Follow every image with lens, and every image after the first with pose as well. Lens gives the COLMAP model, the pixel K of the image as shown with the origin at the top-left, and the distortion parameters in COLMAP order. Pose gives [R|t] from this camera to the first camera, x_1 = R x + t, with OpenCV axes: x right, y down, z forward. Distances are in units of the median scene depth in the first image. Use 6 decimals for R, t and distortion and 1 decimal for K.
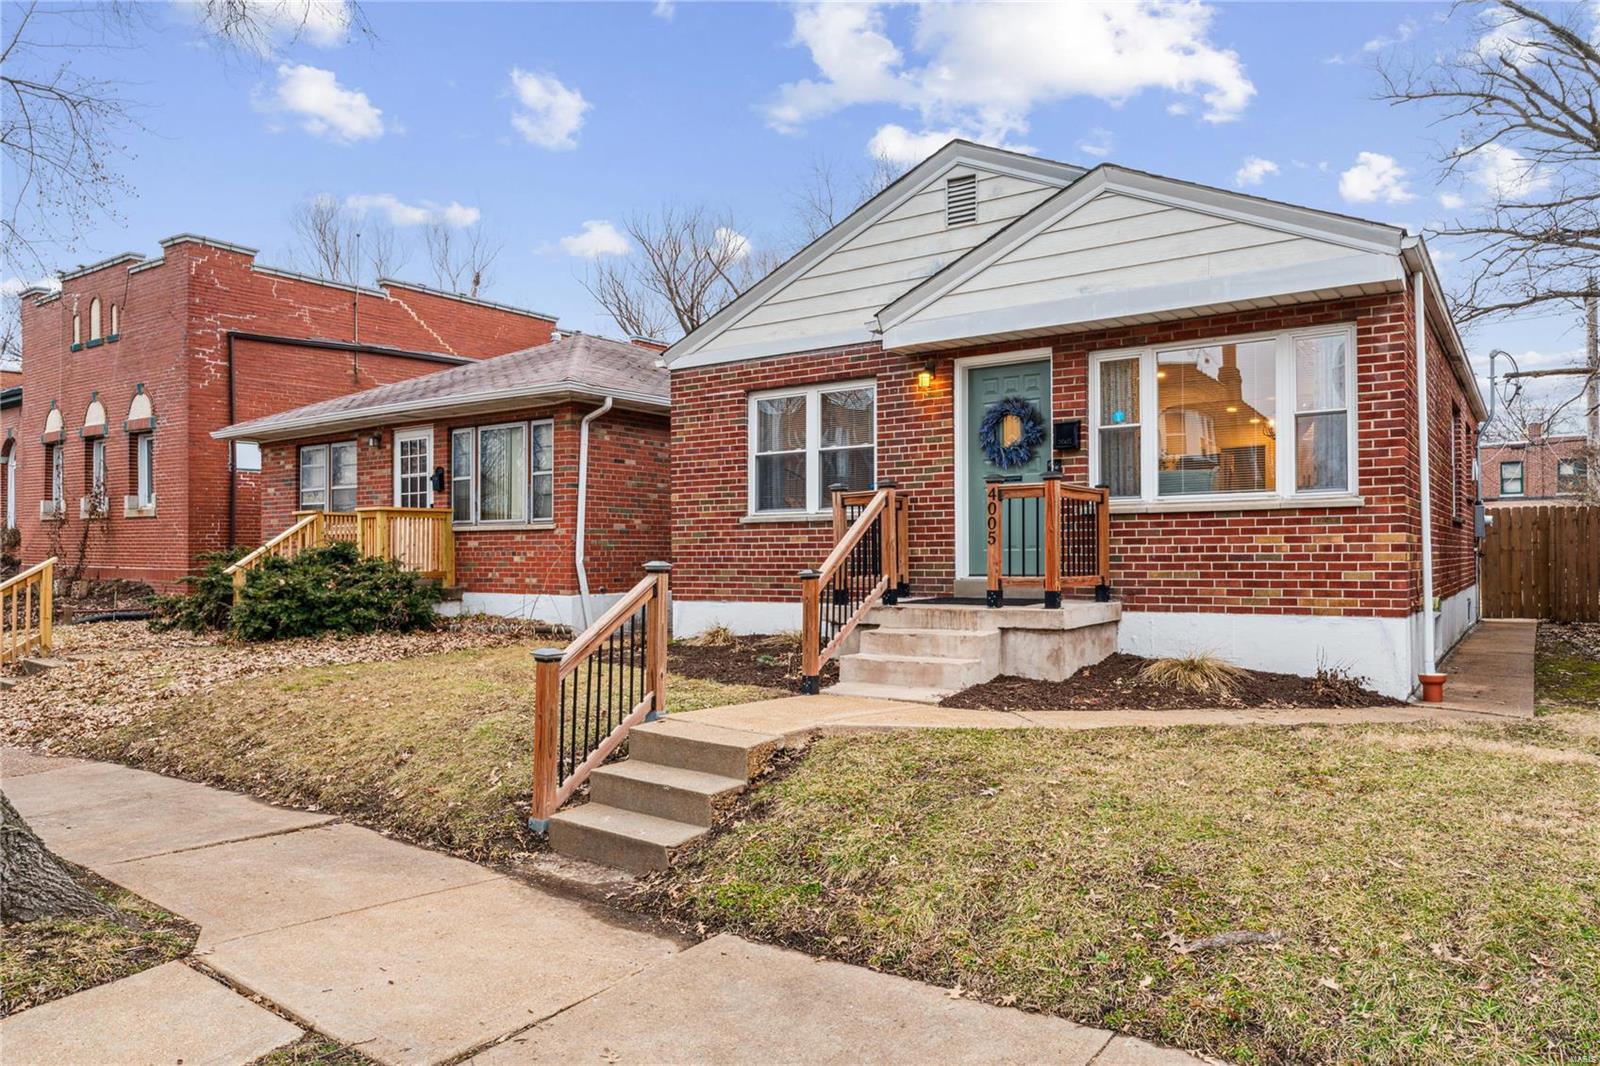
lens RADIAL K [[1044.7, 0, 835.2], [0, 1044.7, 580.2], [0, 0, 1]] dist [0.000602, 0.000006]
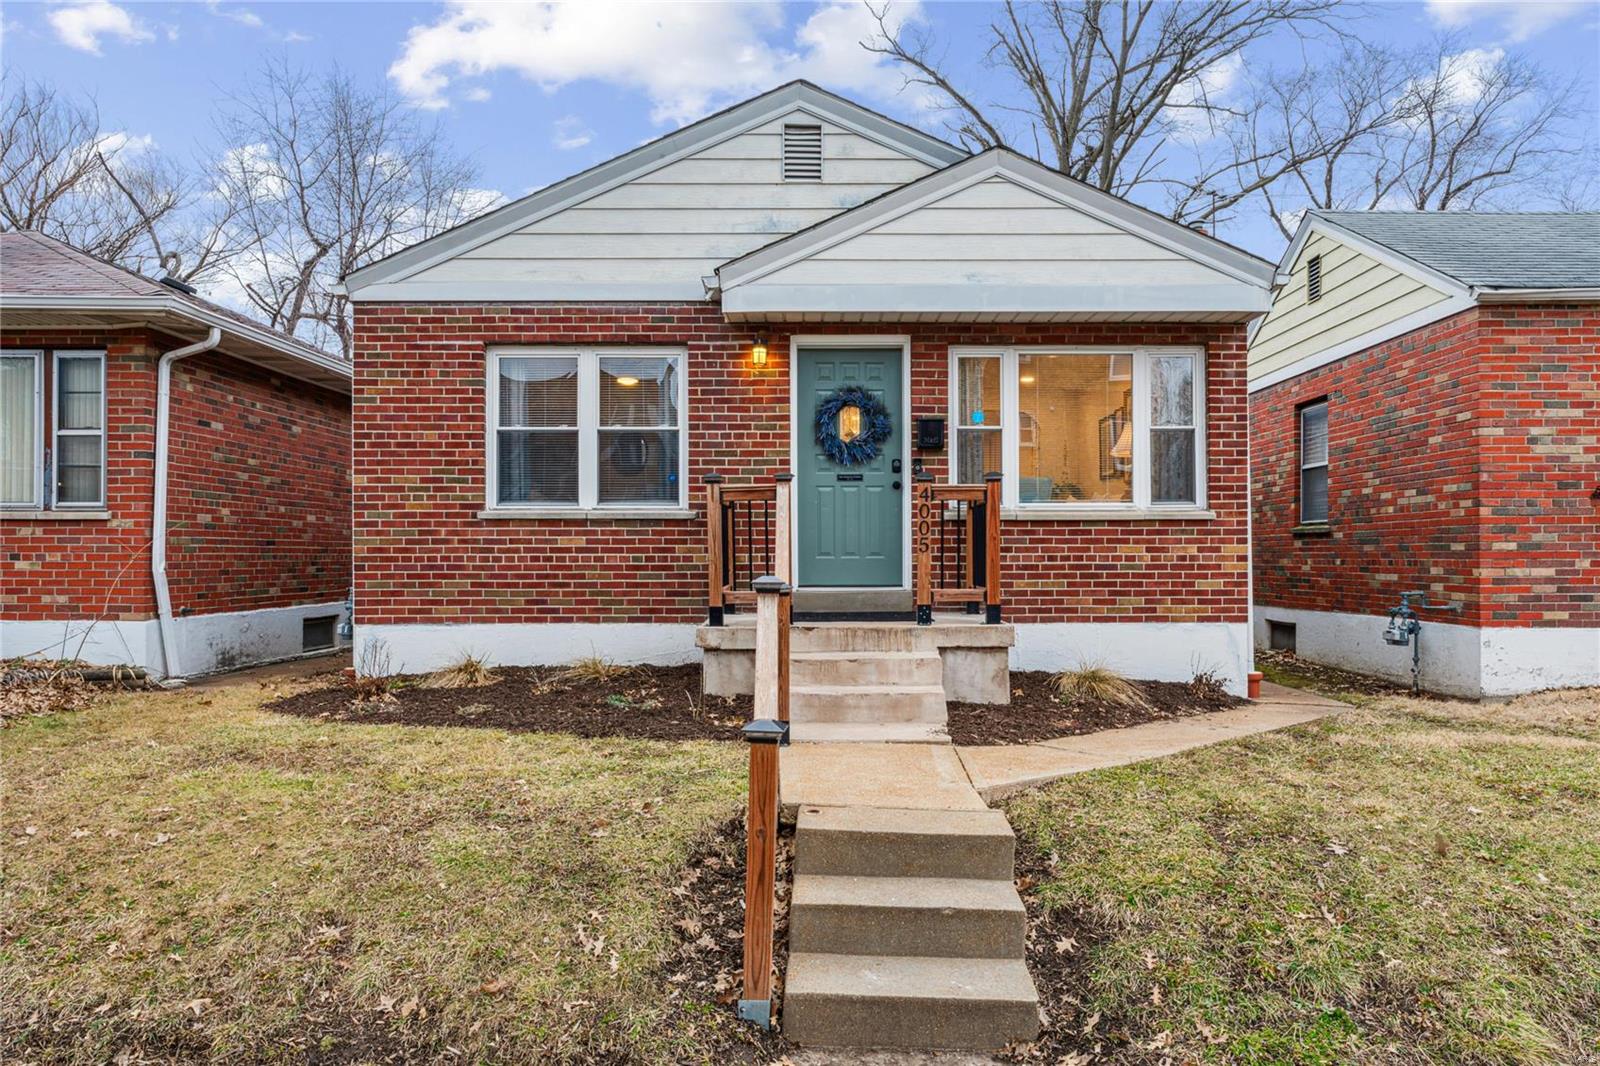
lens RADIAL K [[1044.7, 0, 835.2], [0, 1044.7, 580.2], [0, 0, 1]] dist [0.000602, 0.000006]
pose [[0.828827, -0.007651, 0.559453, -0.326093], [0.008514, 0.999963, 0.001062, -0.010112], [-0.559441, 0.003882, 0.828861, 0.258304]]
